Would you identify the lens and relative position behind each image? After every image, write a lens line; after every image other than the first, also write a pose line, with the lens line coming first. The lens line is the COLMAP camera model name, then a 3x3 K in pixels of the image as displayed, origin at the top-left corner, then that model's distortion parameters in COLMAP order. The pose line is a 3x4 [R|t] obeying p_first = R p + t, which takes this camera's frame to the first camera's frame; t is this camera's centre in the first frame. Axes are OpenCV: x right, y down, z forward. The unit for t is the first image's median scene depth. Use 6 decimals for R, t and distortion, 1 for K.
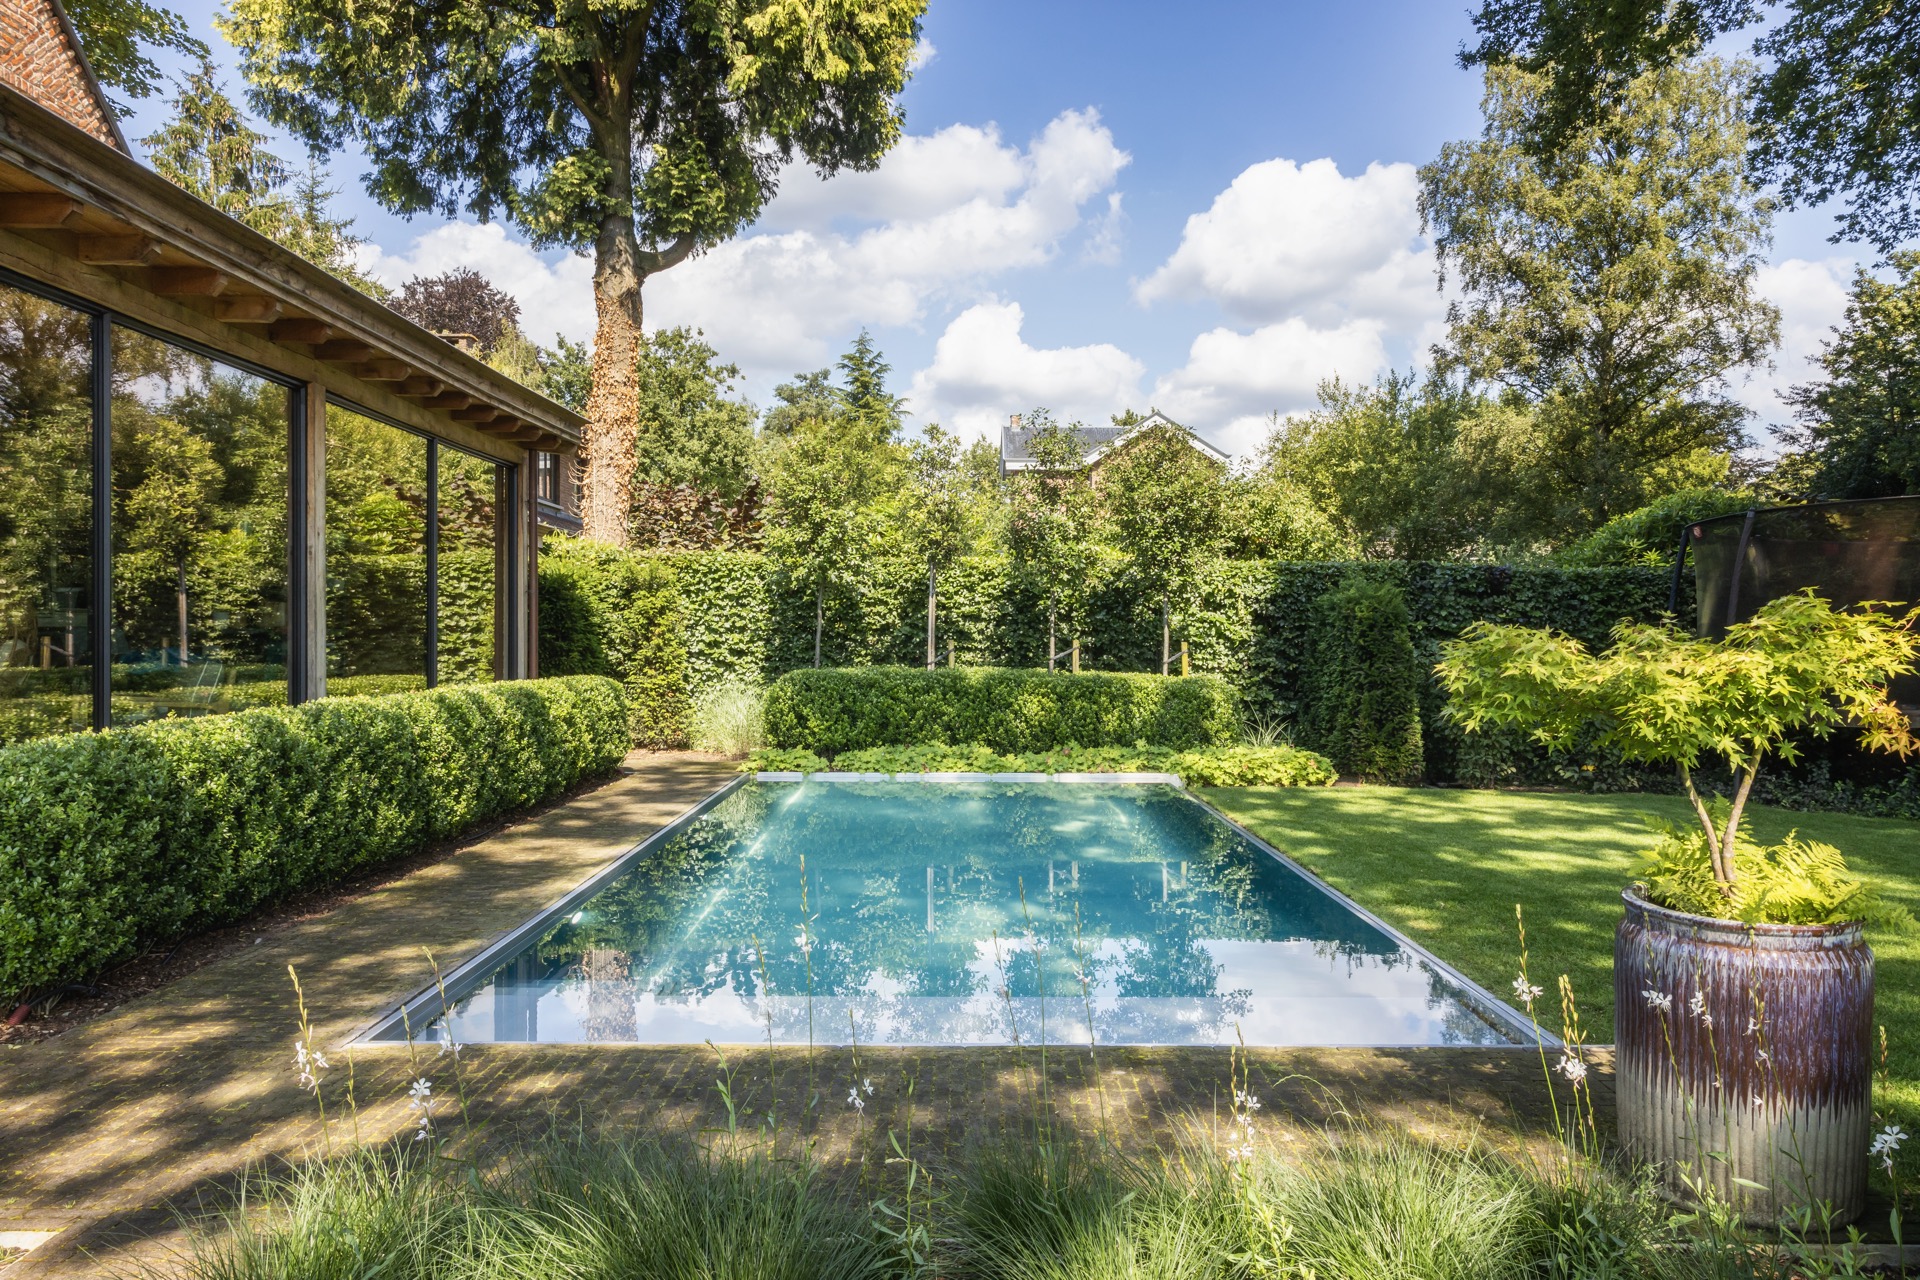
lens RADIAL K [[1318.6, 0, 958.4], [0, 1318.6, 642.1], [0, 0, 1]] dist [0.003046, -0.000815]
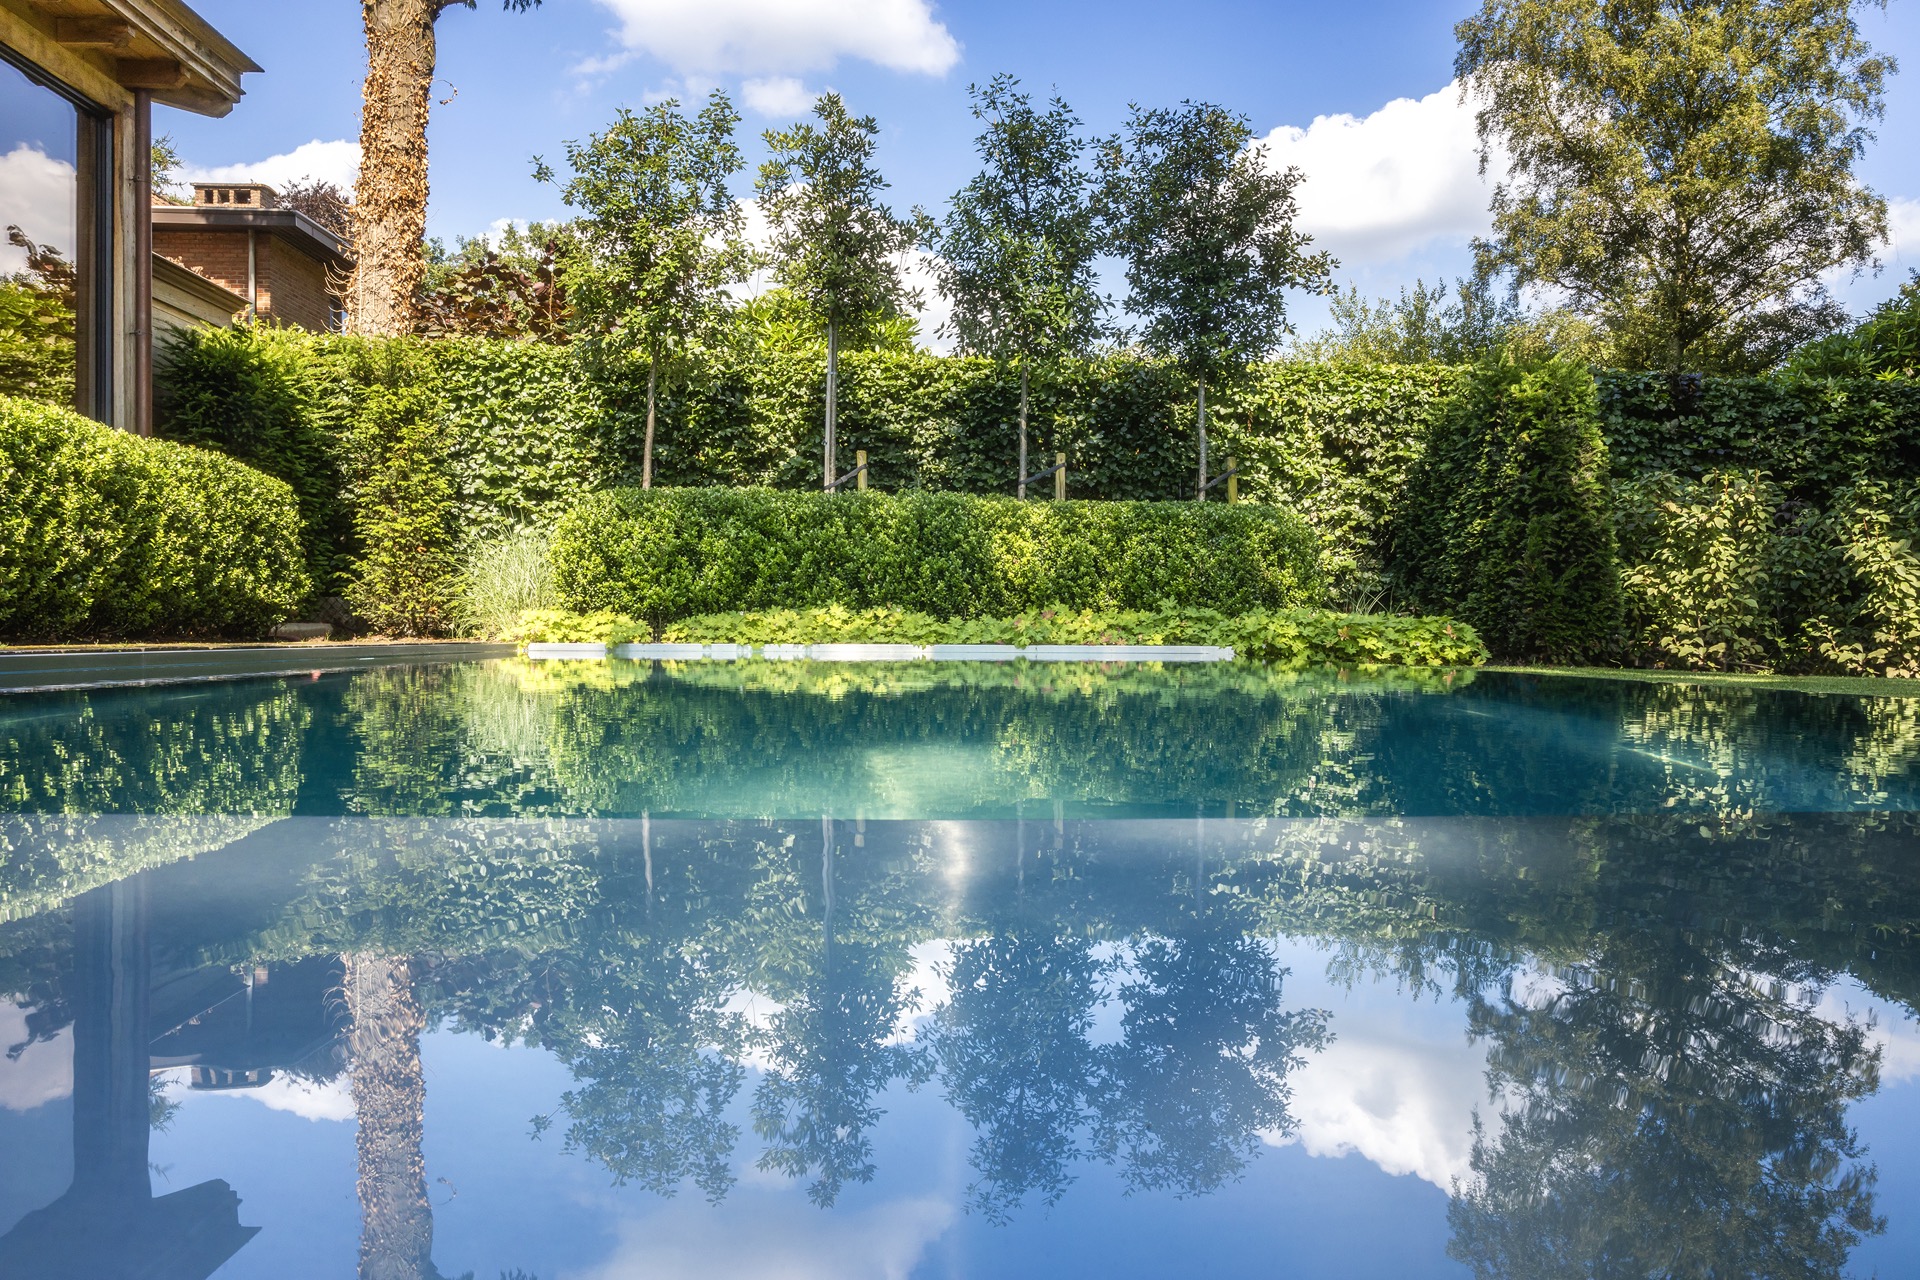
lens RADIAL K [[1479.3, 0, 961.8], [0, 1479.3, 636.1], [0, 0, 1]] dist [-0.008517, 0.008449]
pose [[0.999262, 0.001512, 0.038388, 0.013420], [-0.001373, 0.999992, -0.003641, 0.079980], [-0.038393, 0.003586, 0.999256, 0.267953]]
